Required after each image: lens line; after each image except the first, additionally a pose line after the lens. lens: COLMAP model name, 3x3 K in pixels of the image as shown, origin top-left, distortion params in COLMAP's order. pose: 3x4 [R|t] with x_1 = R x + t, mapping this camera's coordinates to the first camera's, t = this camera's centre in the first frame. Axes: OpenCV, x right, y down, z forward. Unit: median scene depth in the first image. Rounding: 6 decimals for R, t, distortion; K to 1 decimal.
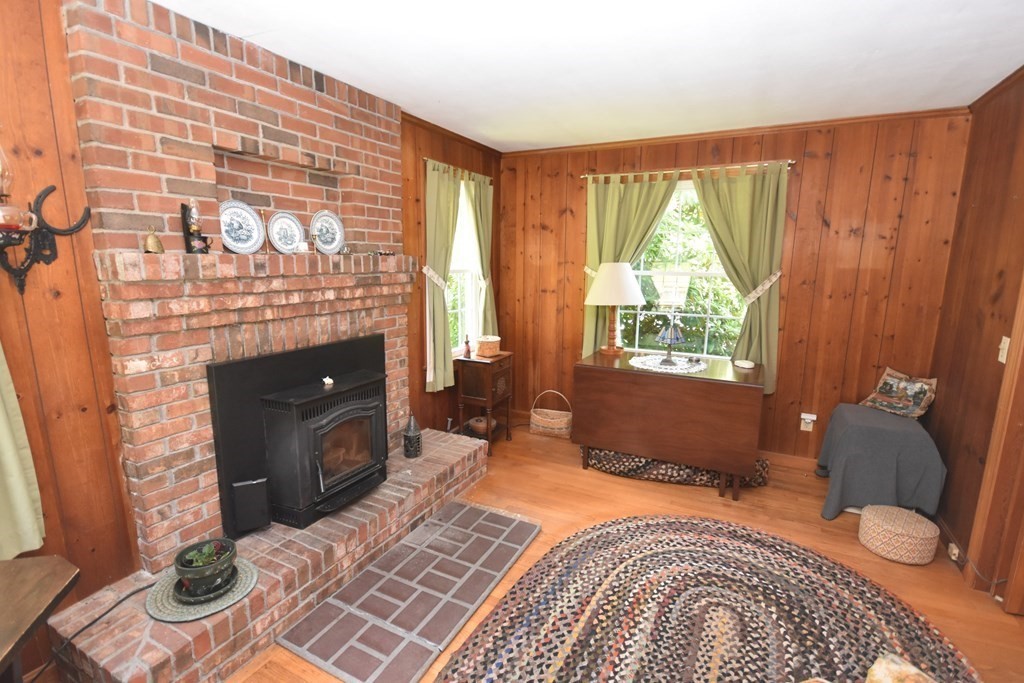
lens RADIAL K [[480.7, 0, 498.2], [0, 480.7, 350.6], [0, 0, 1]] dist [-0.001245, -0.003702]
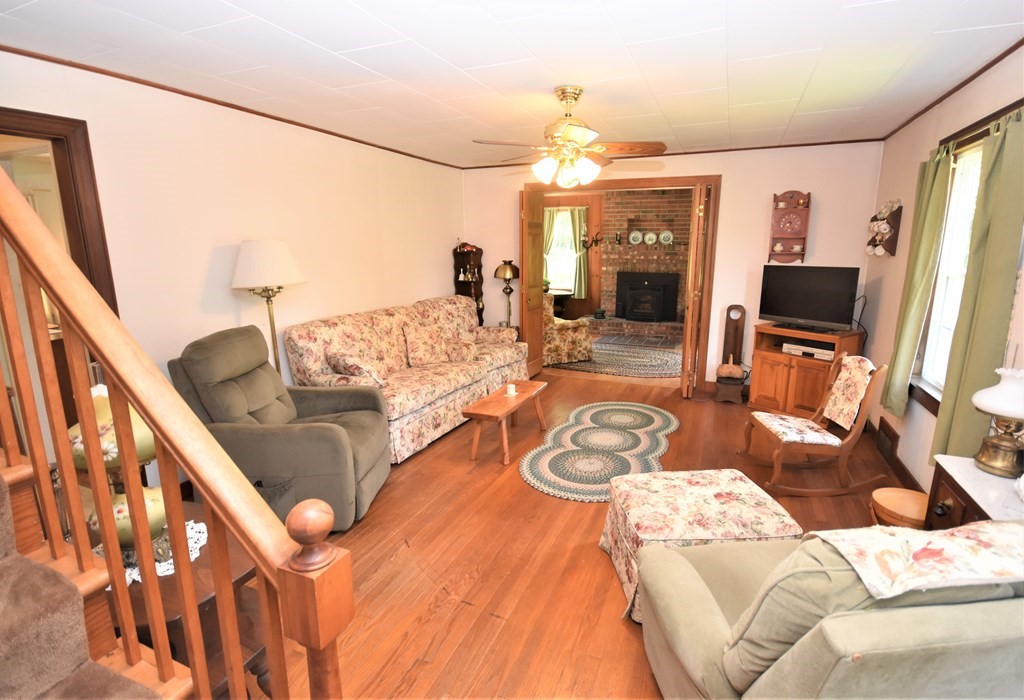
lens RADIAL K [[504.6, 0, 531.9], [0, 504.6, 347.8], [0, 0, 1]] dist [-0.001818, 0.000651]
pose [[0.097721, 0.204012, -0.974079, 3.473155], [-0.187571, 0.964998, 0.183293, 0.005373], [0.977378, 0.164797, 0.132567, -0.180102]]
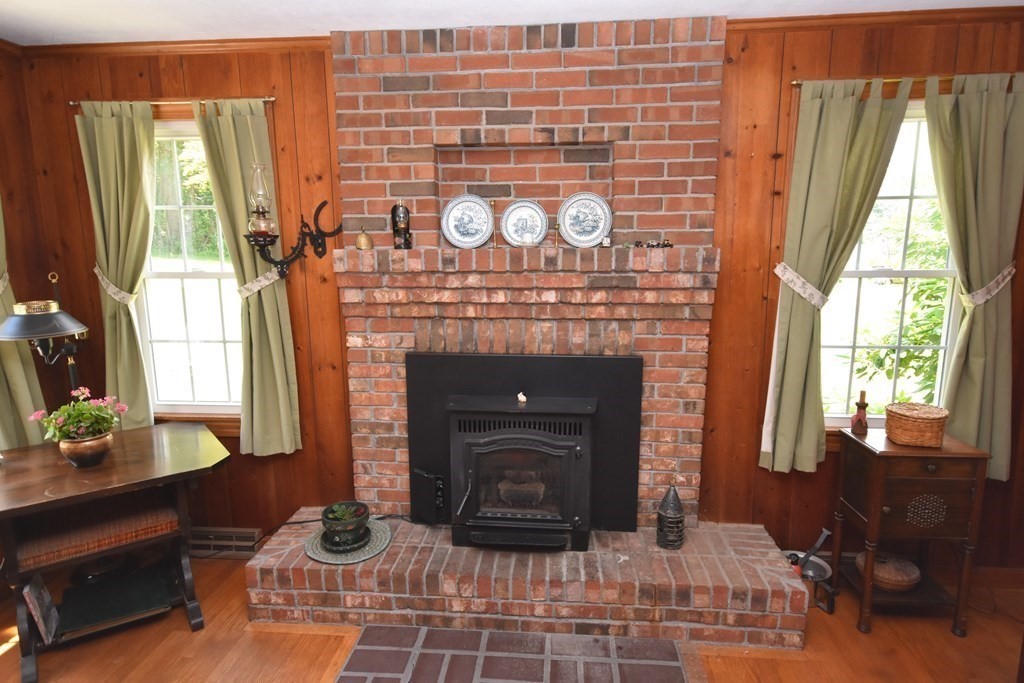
lens RADIAL K [[573.9, 0, 510.5], [0, 573.9, 347.7], [0, 0, 1]] dist [0.003334, 0.013473]
pose [[0.387071, 0.148020, -0.910091, 0.615617], [-0.166182, 0.982066, 0.089048, -0.124265], [0.906950, 0.116773, 0.404728, 0.644270]]
